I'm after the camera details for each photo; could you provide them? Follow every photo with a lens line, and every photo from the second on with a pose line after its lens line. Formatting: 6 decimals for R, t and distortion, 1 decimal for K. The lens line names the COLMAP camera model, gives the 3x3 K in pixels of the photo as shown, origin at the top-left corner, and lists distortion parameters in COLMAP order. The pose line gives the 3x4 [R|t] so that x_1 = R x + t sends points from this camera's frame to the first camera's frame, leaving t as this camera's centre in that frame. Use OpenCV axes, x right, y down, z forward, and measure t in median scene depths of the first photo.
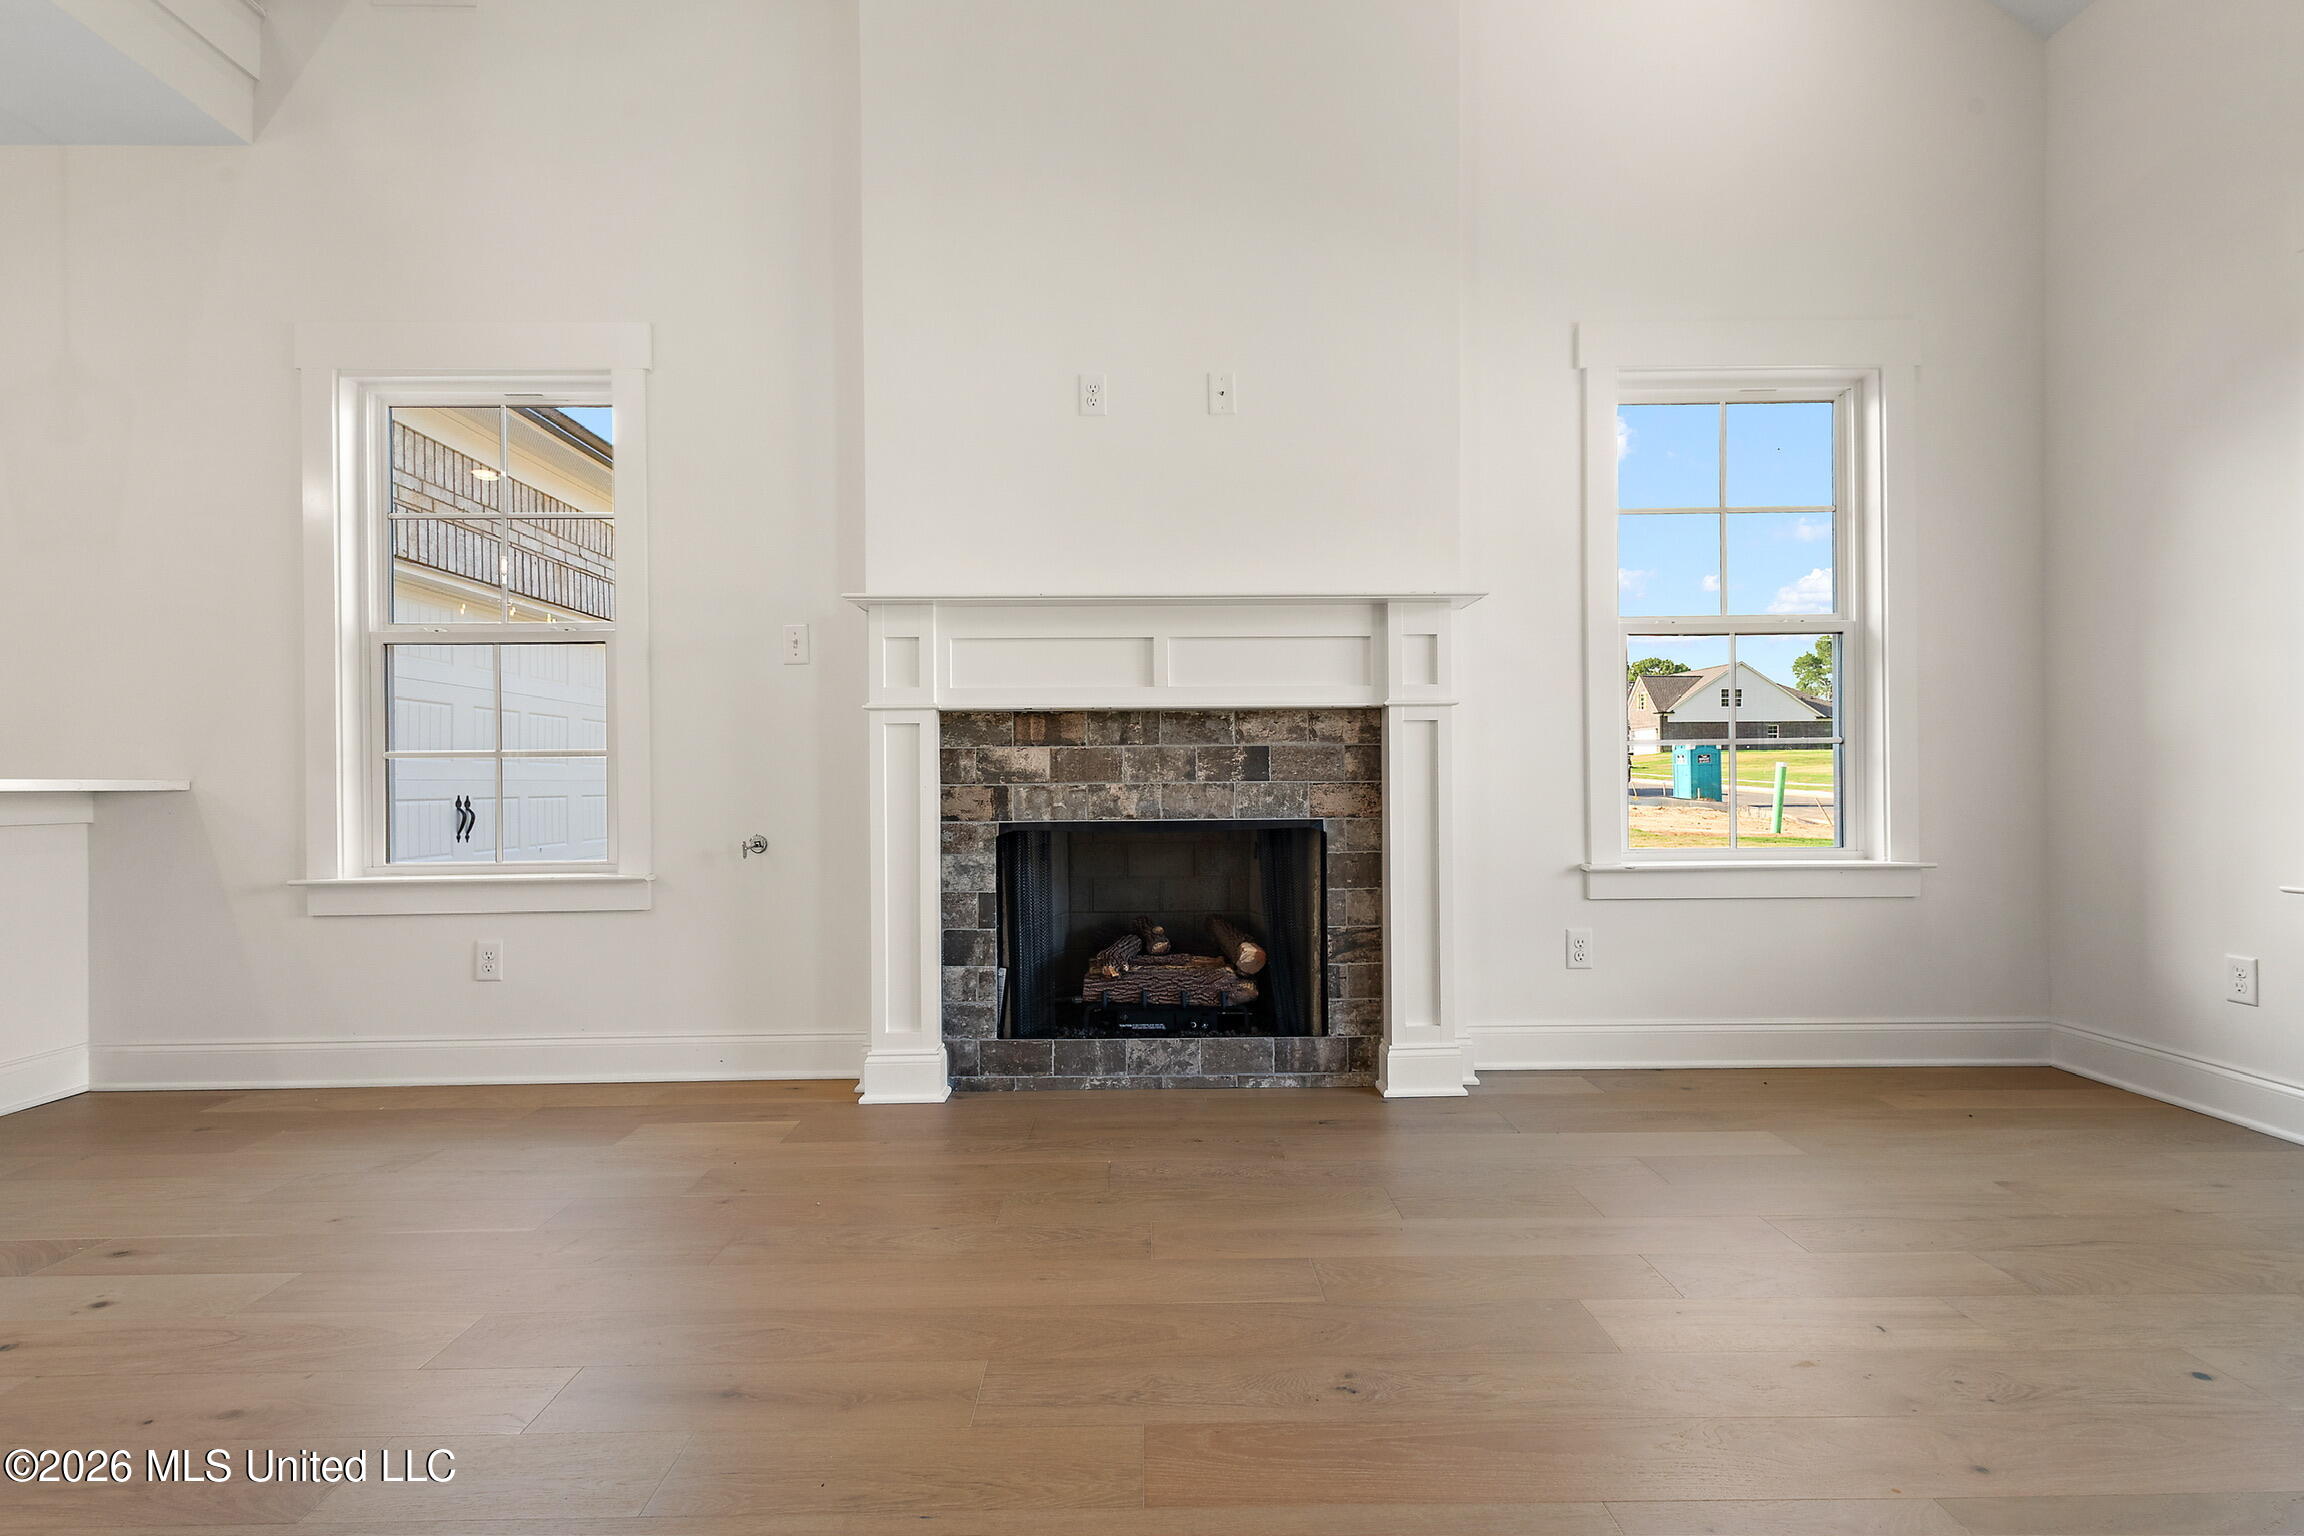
lens RADIAL K [[1071.7, 0, 1149.2], [0, 1071.7, 783.2], [0, 0, 1]] dist [0.004173, -0.001174]
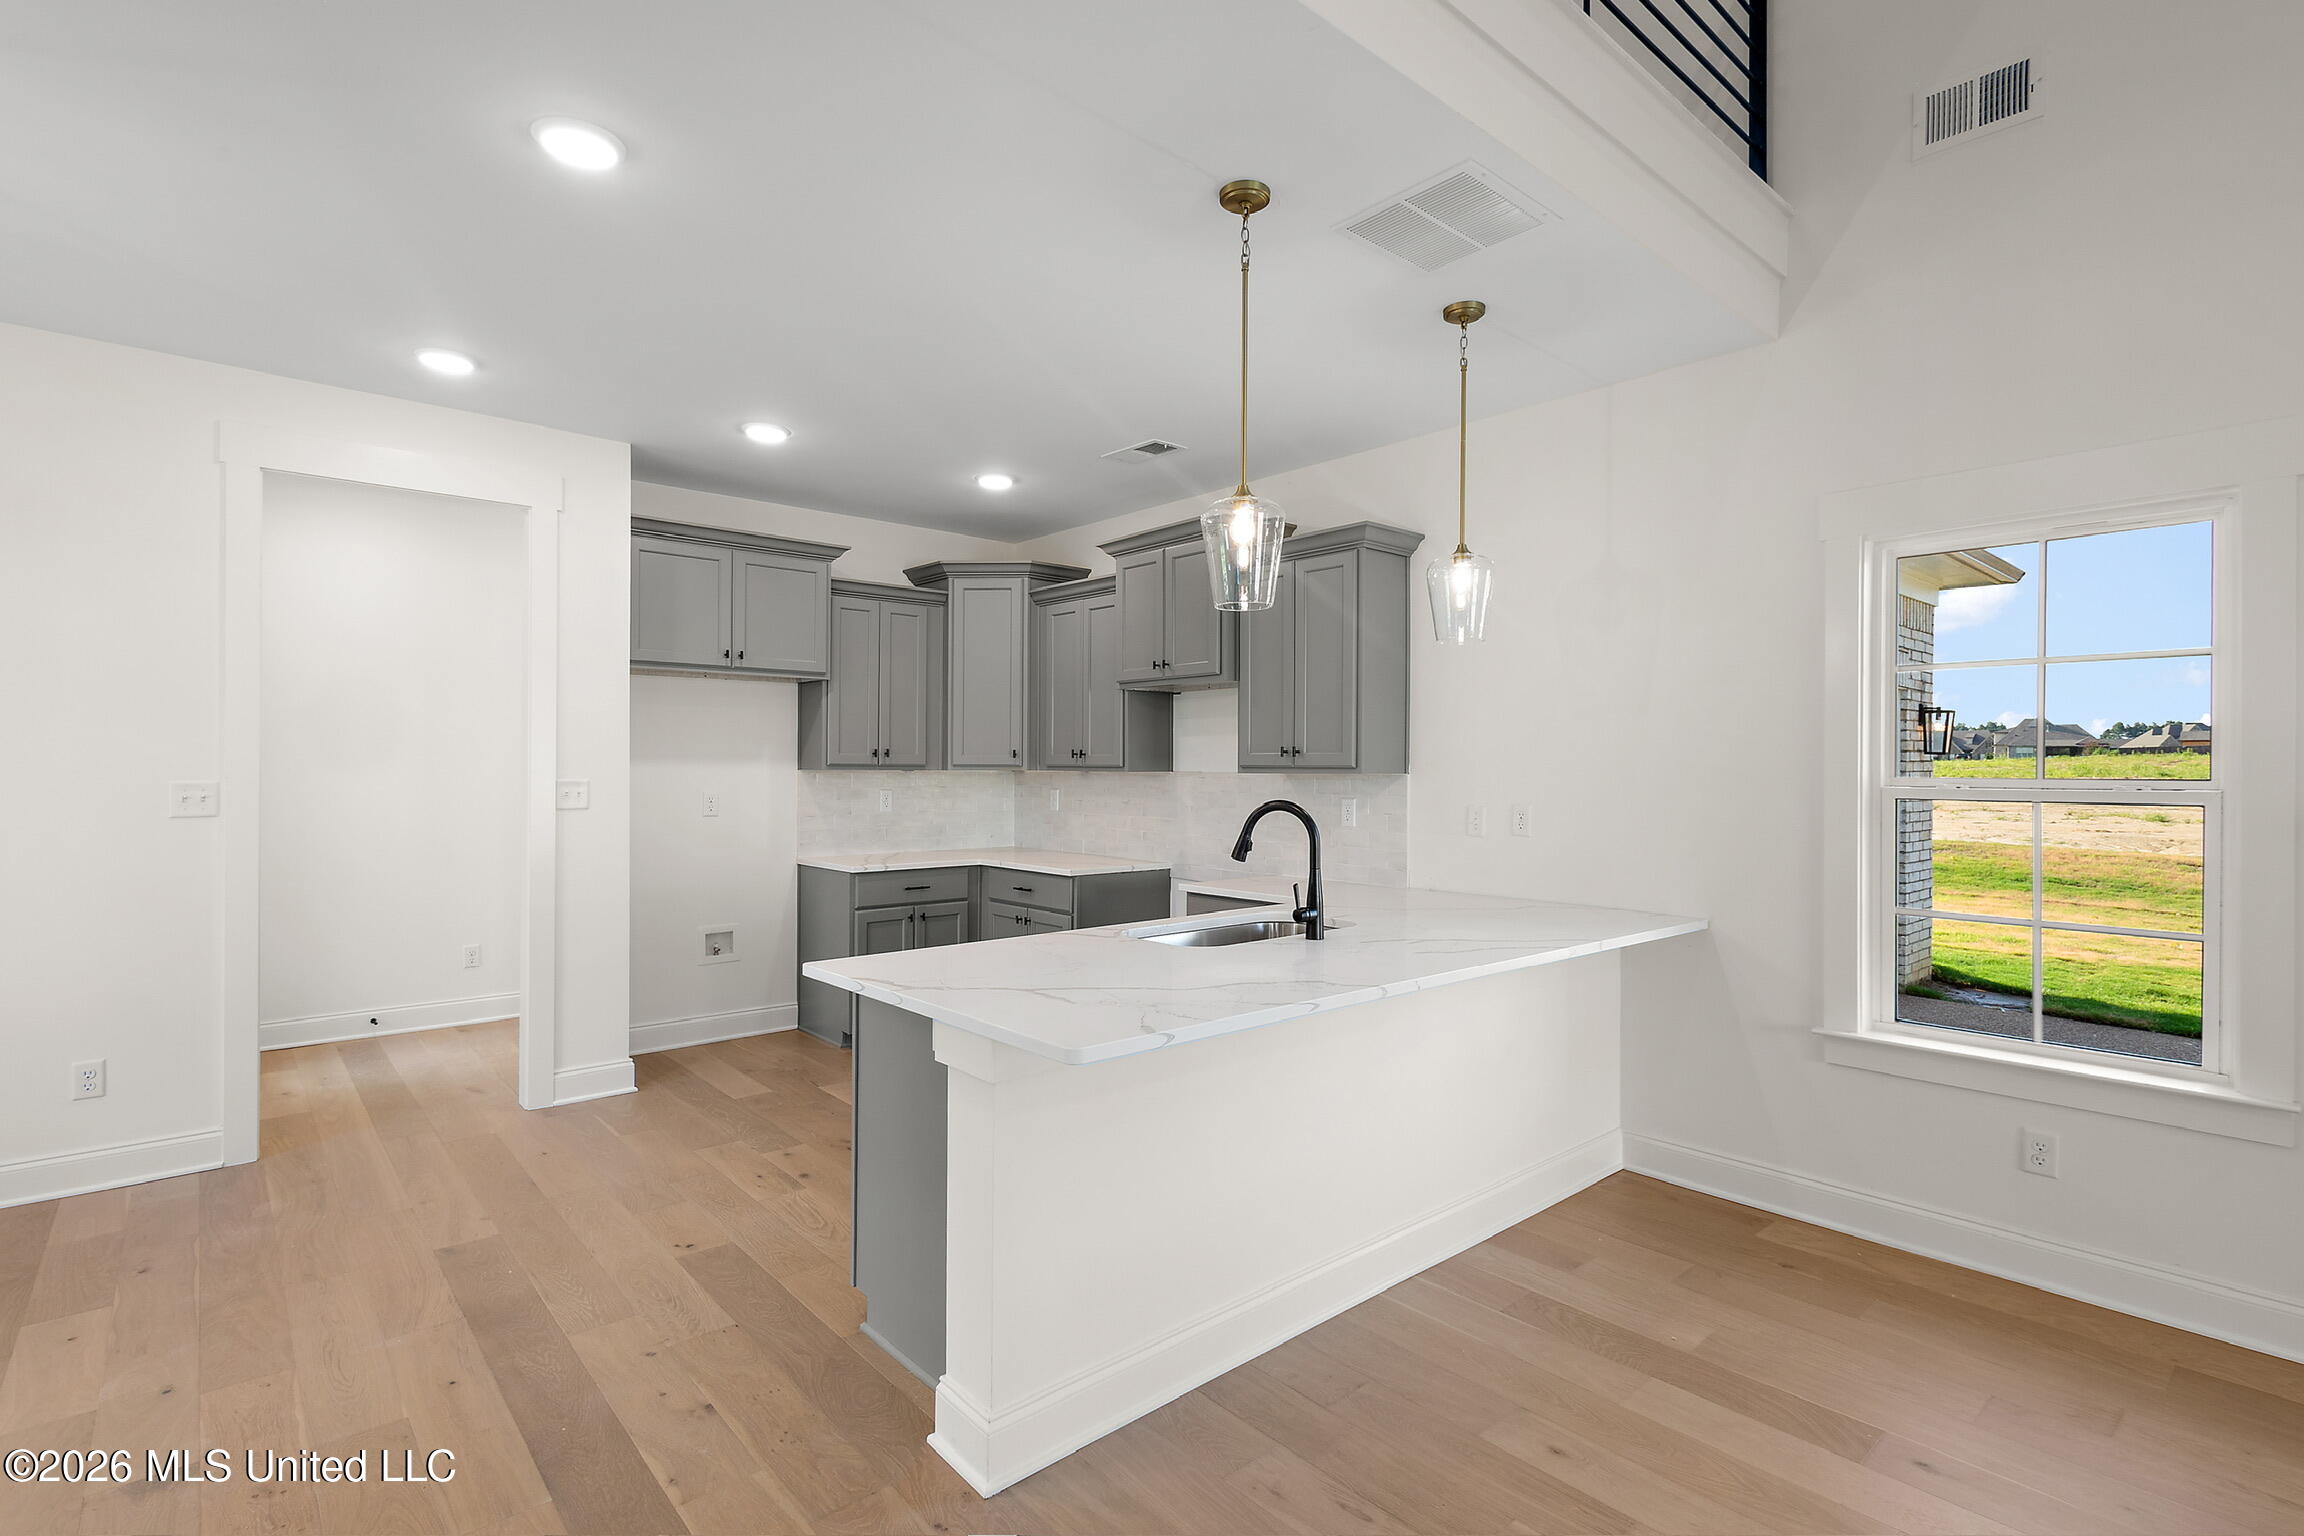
lens RADIAL K [[1071.7, 0, 1137.2], [0, 1071.7, 769.8], [0, 0, 1]] dist [0.004173, -0.001174]
pose [[0.640522, 0.014051, -0.767812, -0.427615], [-0.012571, 0.999890, 0.007811, -0.167459], [0.767837, 0.004649, 0.640628, -0.192026]]
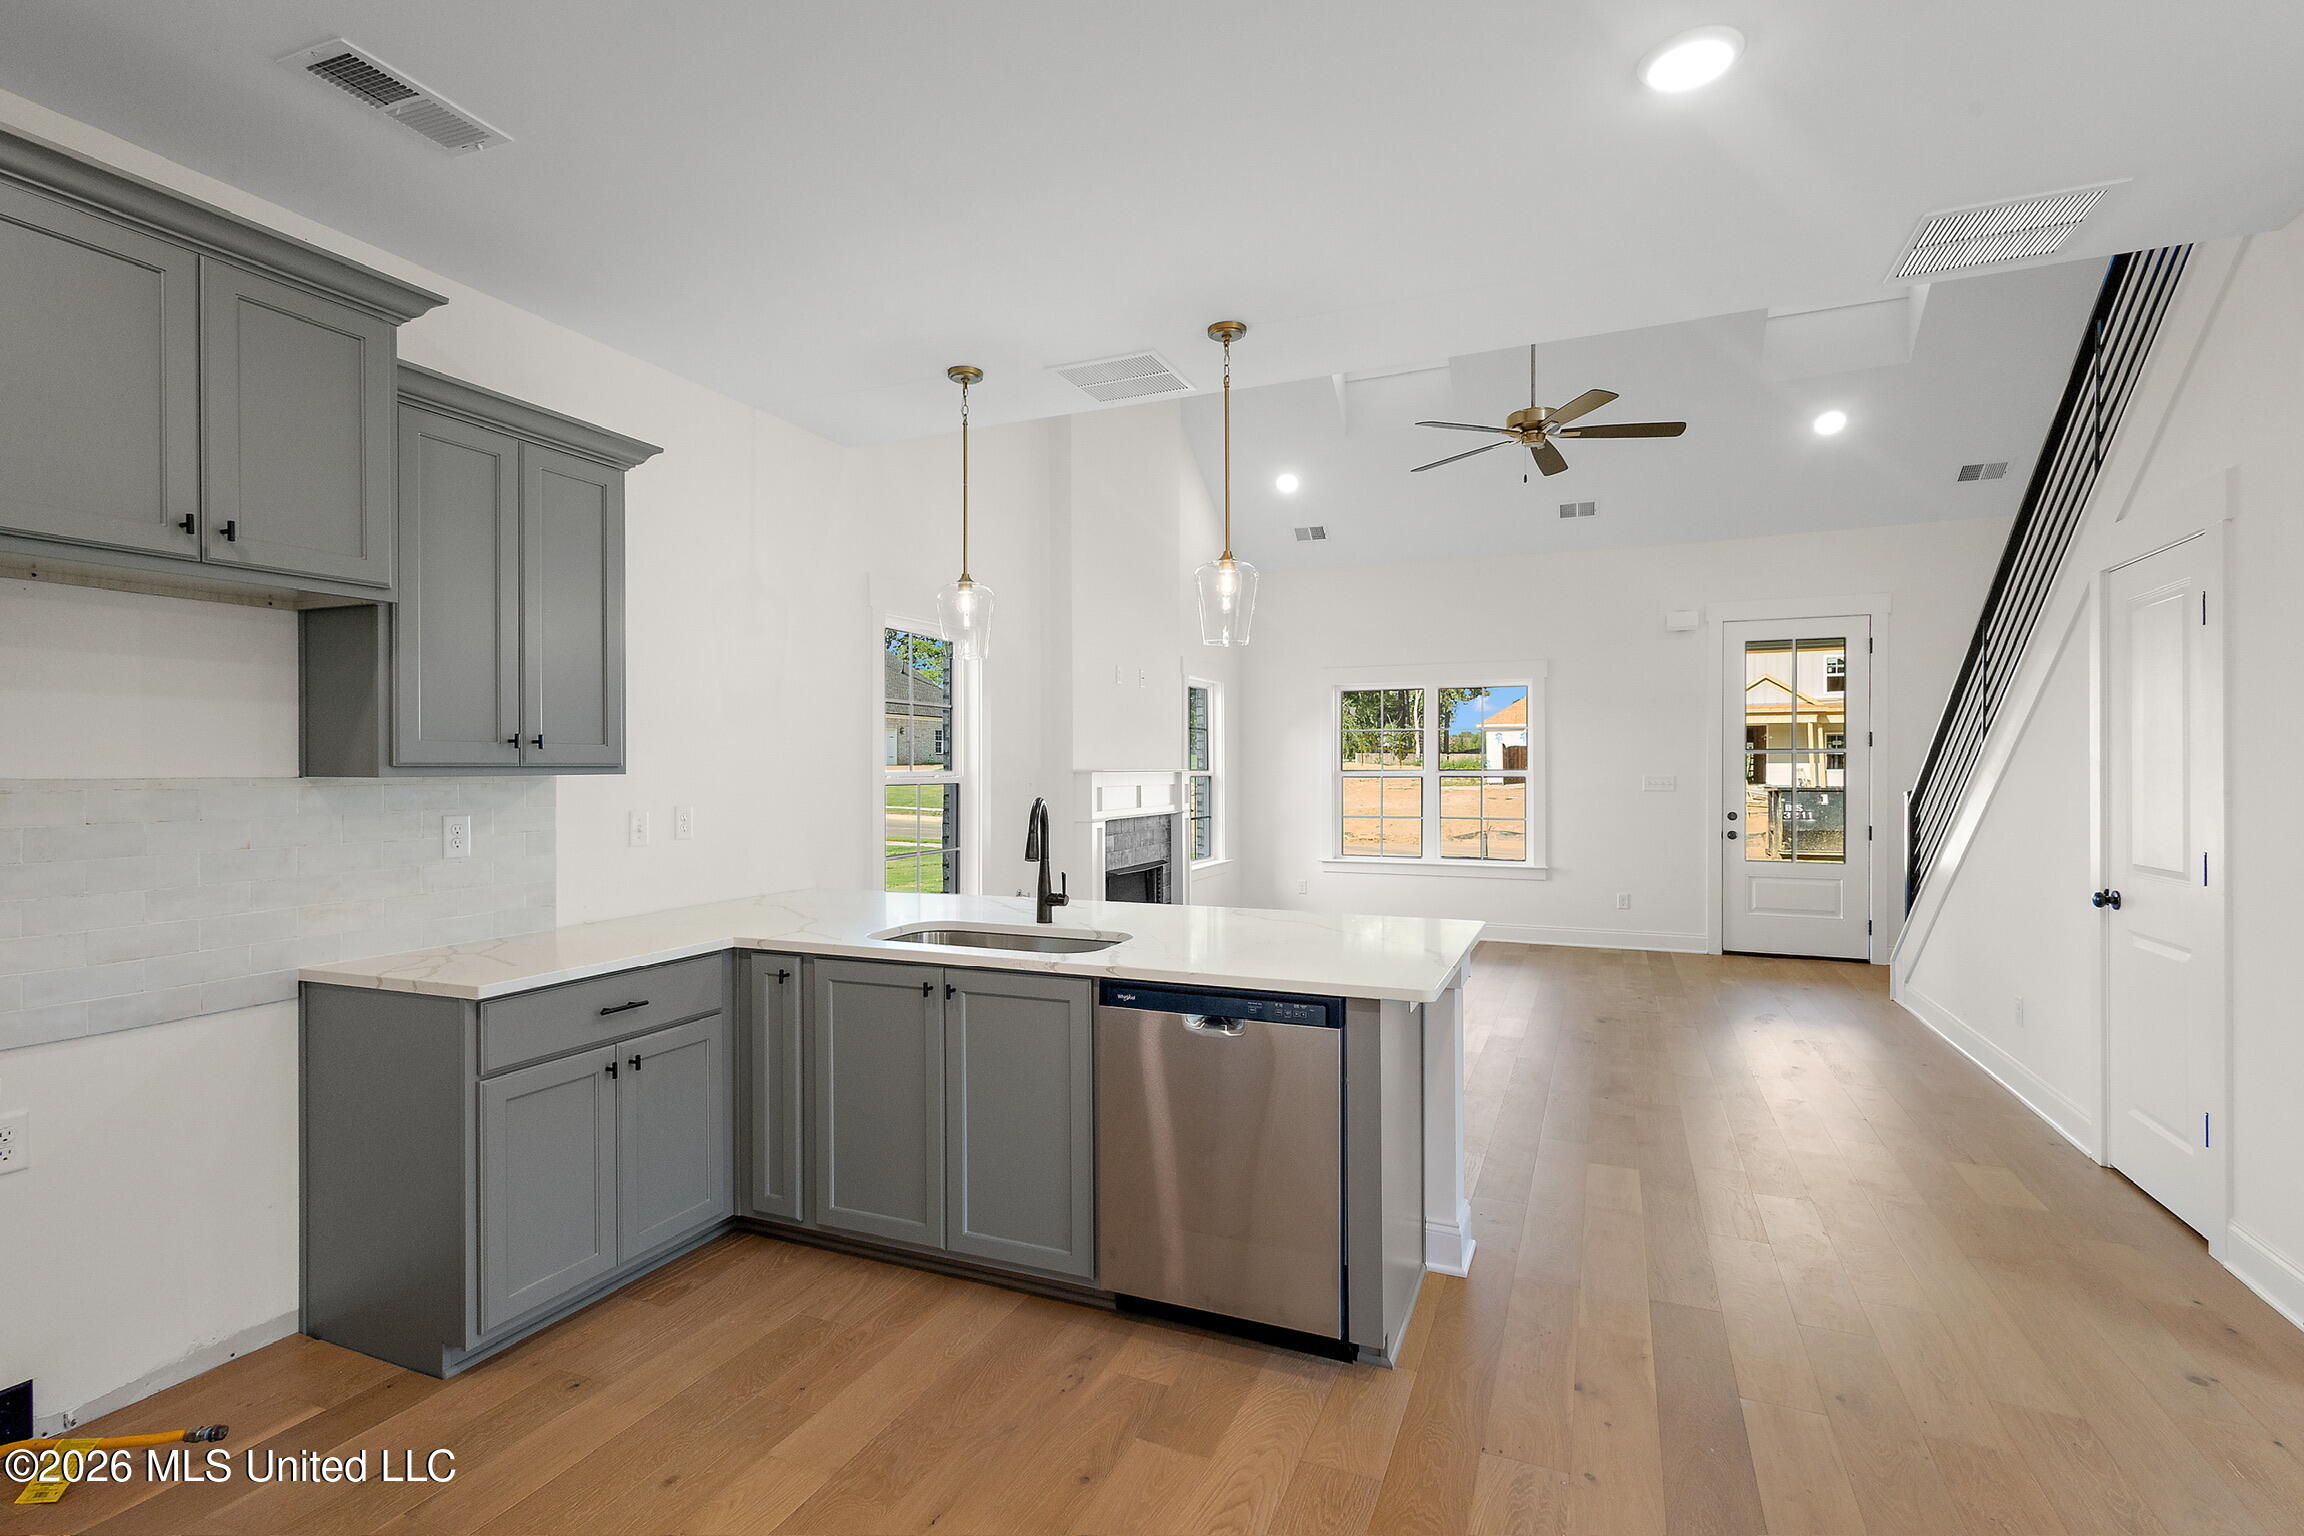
lens RADIAL K [[1071.7, 0, 1149.4], [0, 1071.7, 771.5], [0, 0, 1]] dist [0.004173, -0.001174]
pose [[0.409326, 0.004495, 0.912377, -2.059463], [0.001836, 0.999982, -0.005751, -0.150879], [-0.912386, 0.004029, 0.409311, 0.036129]]
